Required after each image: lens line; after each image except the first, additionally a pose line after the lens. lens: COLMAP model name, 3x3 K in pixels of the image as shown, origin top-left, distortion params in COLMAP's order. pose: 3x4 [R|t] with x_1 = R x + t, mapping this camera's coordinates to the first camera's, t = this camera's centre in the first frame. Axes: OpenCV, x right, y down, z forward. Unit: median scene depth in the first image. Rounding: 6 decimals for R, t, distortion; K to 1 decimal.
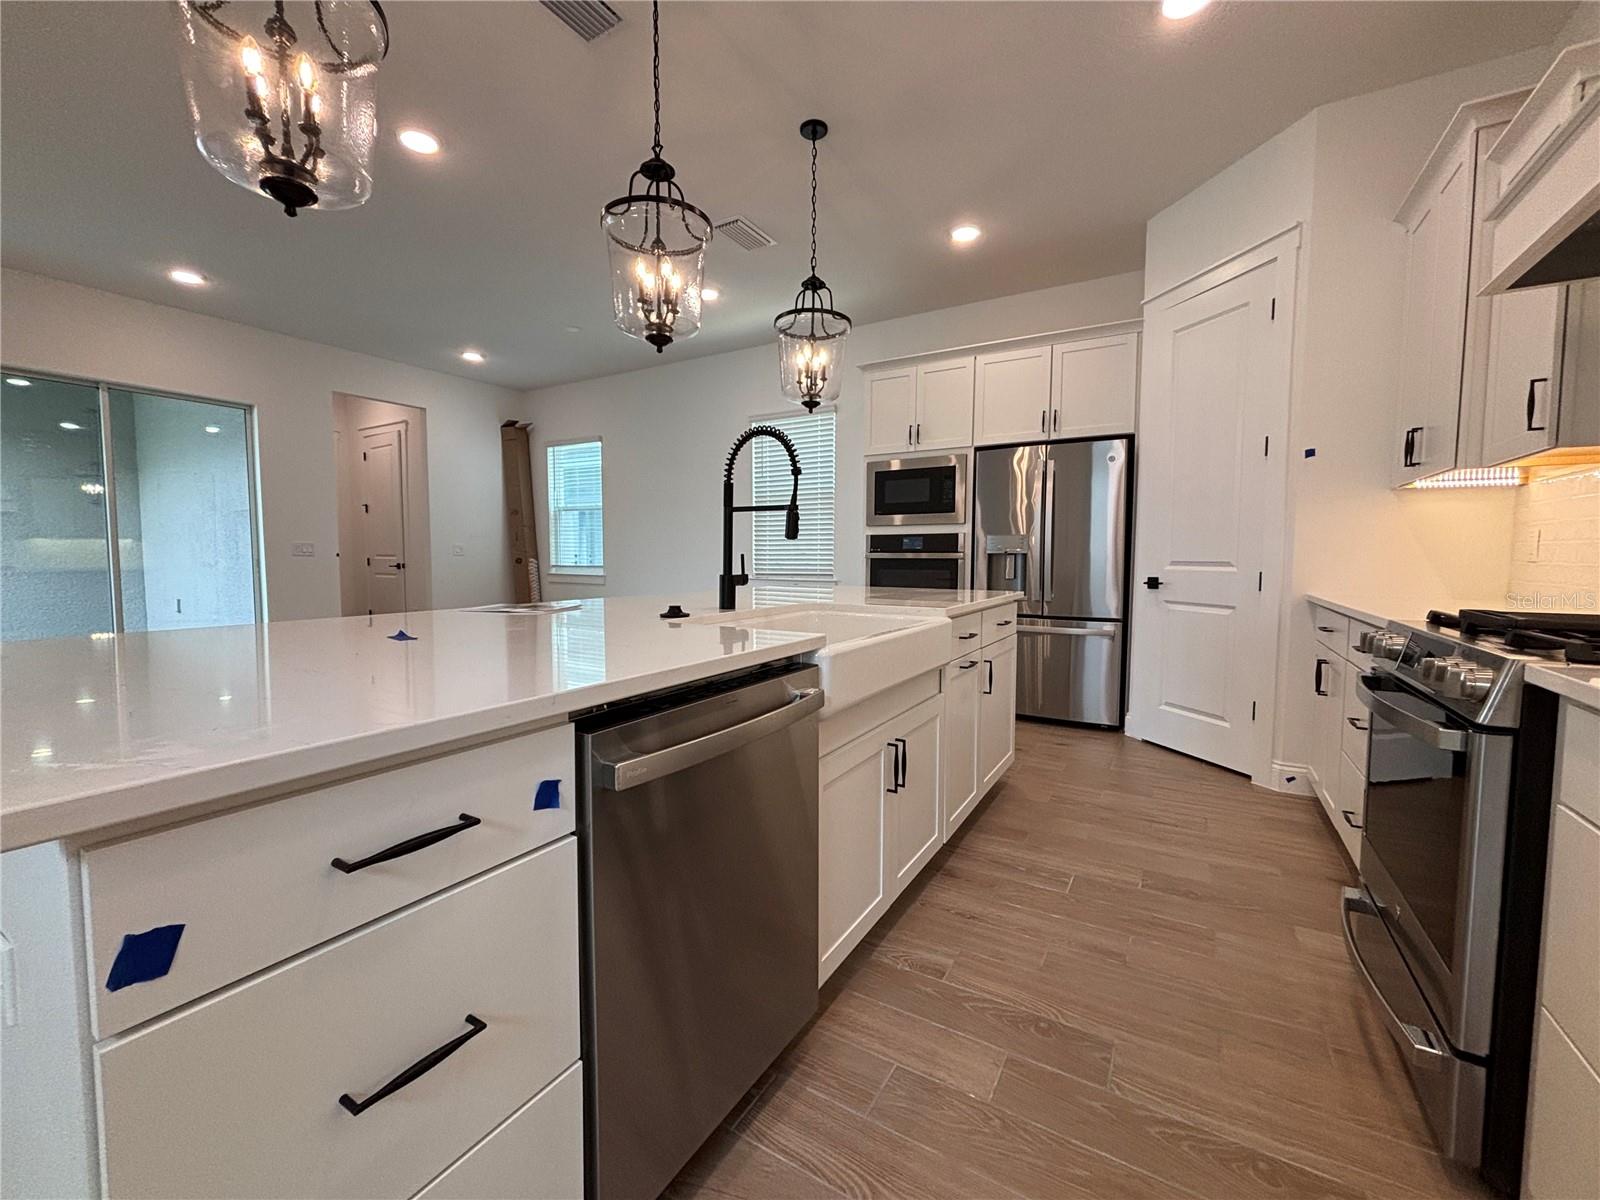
lens RADIAL K [[649.2, 0, 798.6], [0, 649.2, 598.4], [0, 0, 1]] dist [0.000268, 0.000701]
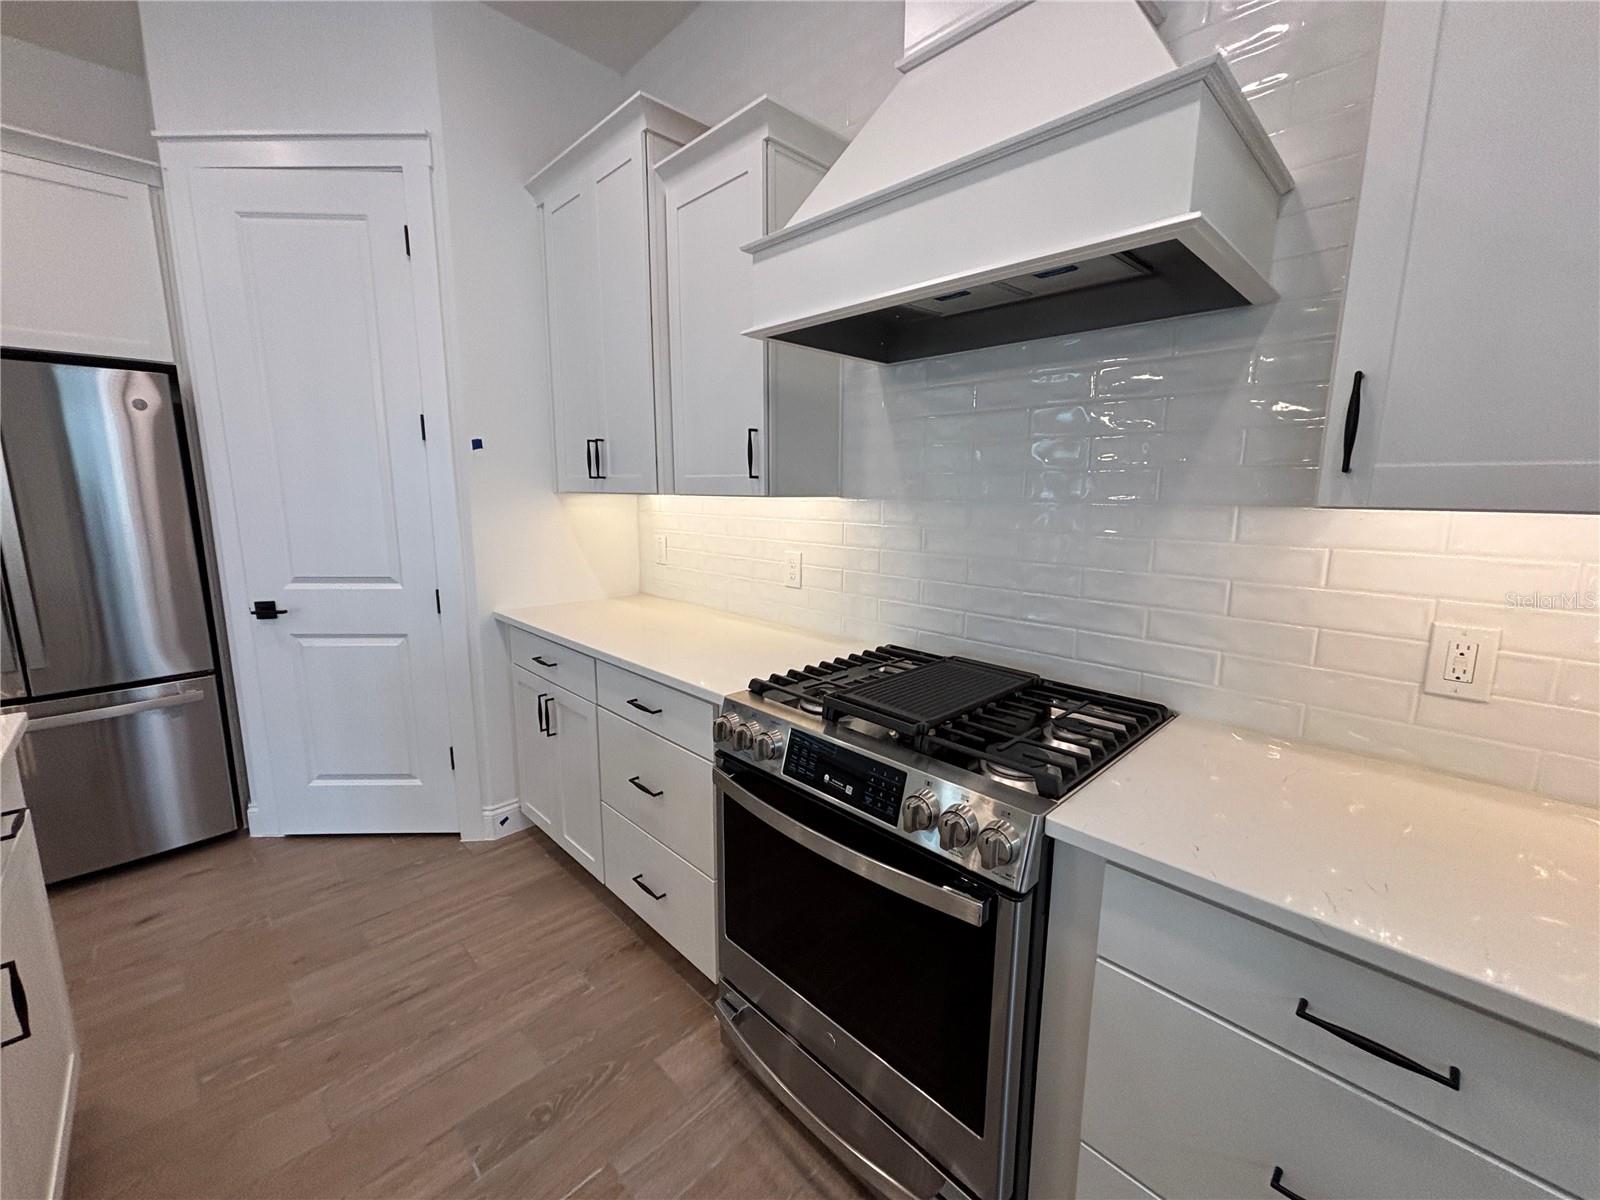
lens RADIAL K [[649.2, 0, 803.7], [0, 649.2, 597.6], [0, 0, 1]] dist [0.000268, 0.000701]
pose [[0.249406, -0.161022, 0.954918, 0.065674], [0.059936, 0.986755, 0.150736, -0.120522], [-0.966543, 0.019639, 0.255753, 0.358735]]
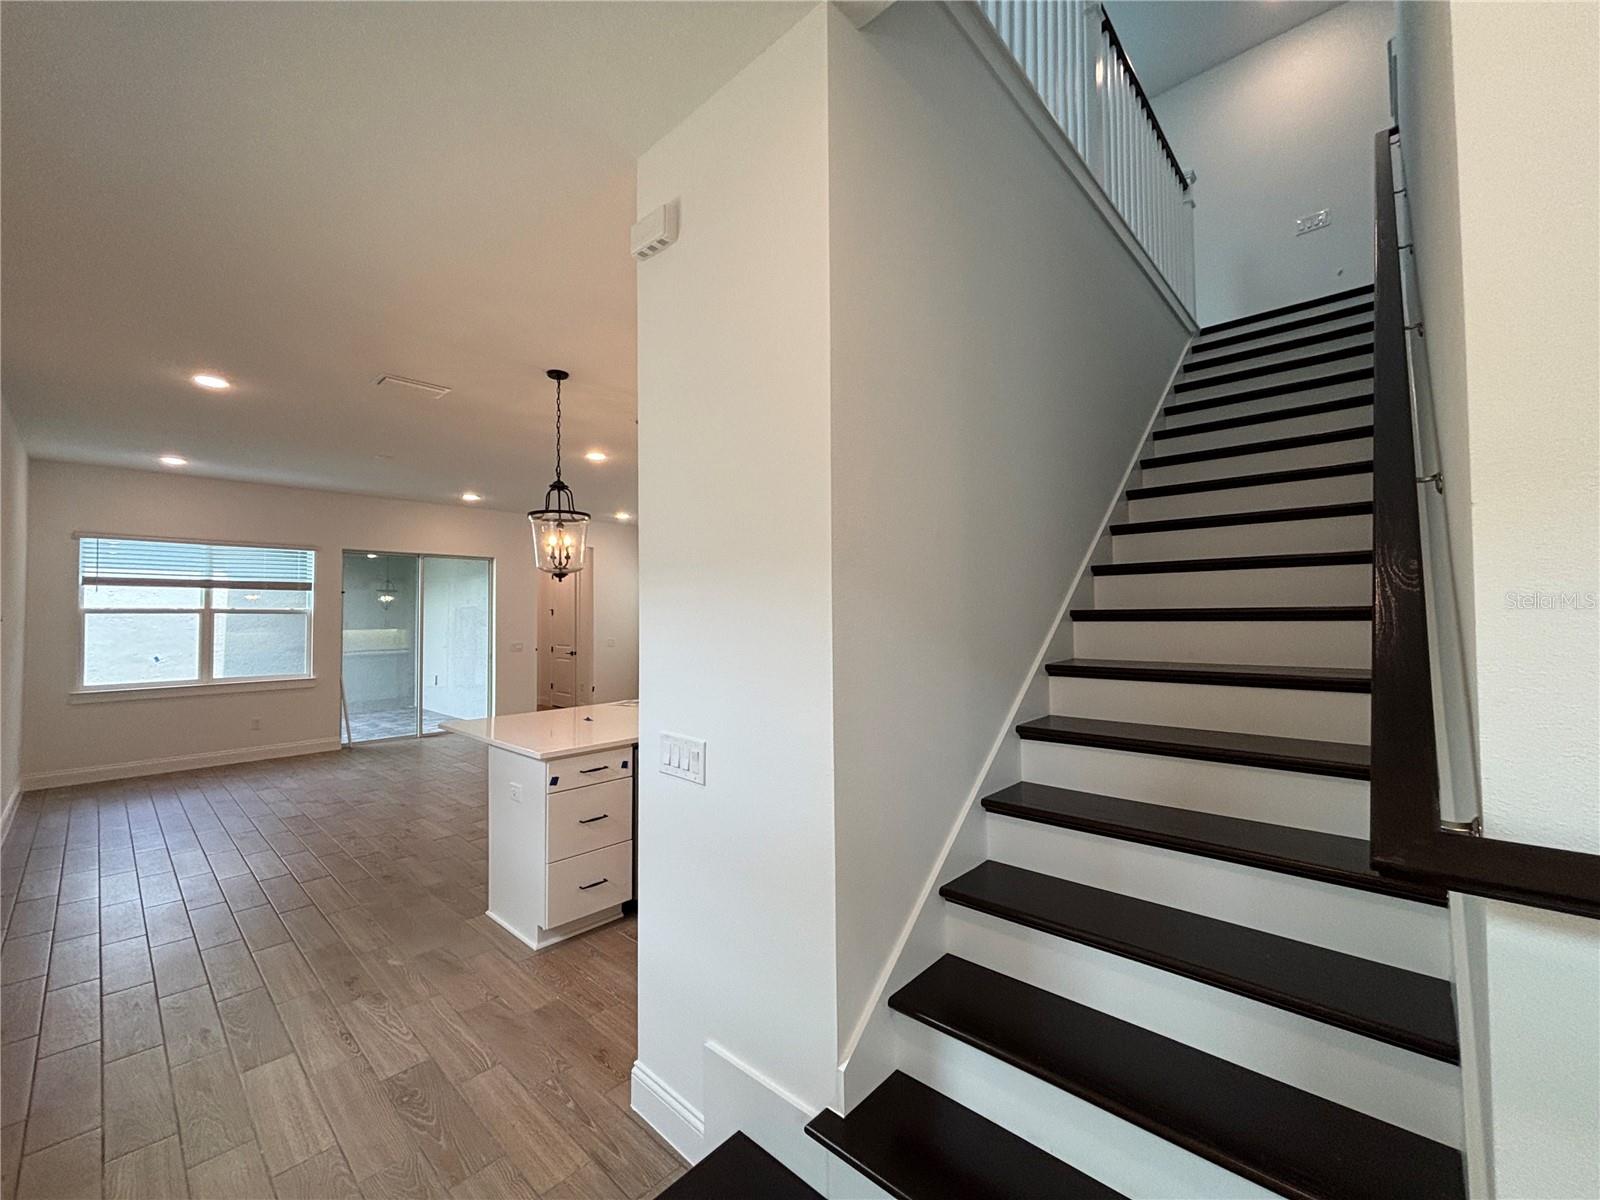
lens RADIAL K [[649.2, 0, 801.8], [0, 649.2, 597.5], [0, 0, 1]] dist [0.000268, 0.000701]
pose [[0.980400, -0.016625, -0.196313, 0.384869], [-0.001843, 0.995616, -0.093518, -0.090867], [0.197007, 0.092047, 0.976071, -0.720912]]
